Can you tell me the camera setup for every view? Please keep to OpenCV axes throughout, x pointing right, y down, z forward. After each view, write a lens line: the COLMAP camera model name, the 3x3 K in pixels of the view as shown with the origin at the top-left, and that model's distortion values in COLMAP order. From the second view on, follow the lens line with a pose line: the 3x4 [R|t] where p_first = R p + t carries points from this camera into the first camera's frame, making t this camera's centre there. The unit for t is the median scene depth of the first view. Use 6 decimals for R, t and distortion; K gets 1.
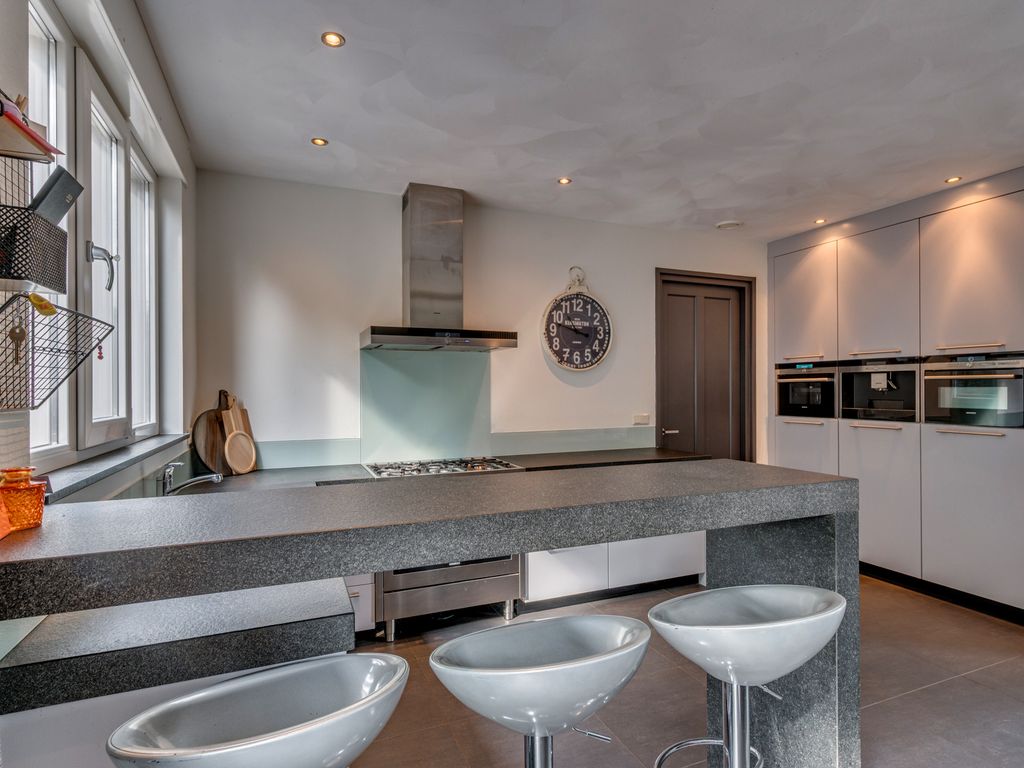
lens RADIAL K [[552.2, 0, 512.3], [0, 552.2, 387.5], [0, 0, 1]] dist [0.000875, 0.000053]
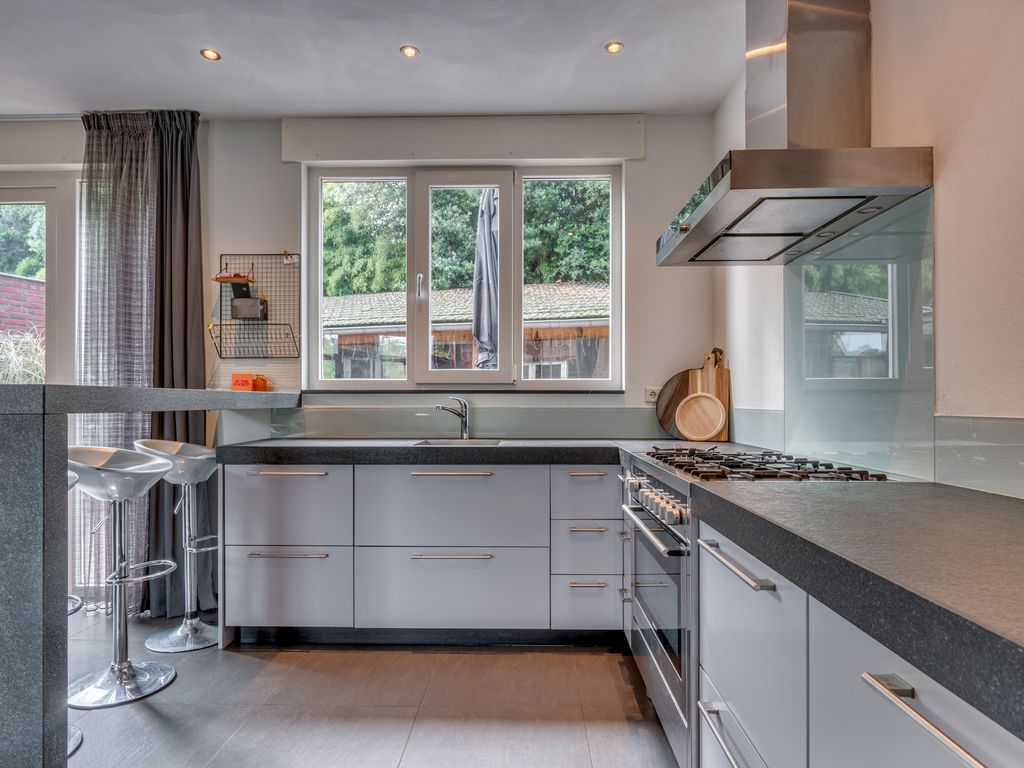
lens RADIAL K [[607.8, 0, 510.7], [0, 607.8, 399.2], [0, 0, 1]] dist [0.000200, 0.000160]
pose [[-0.401034, 0.003674, -0.916056, 0.403964], [0.004262, 0.999989, 0.002145, 0.065987], [0.916053, -0.003044, -0.401045, 0.854393]]
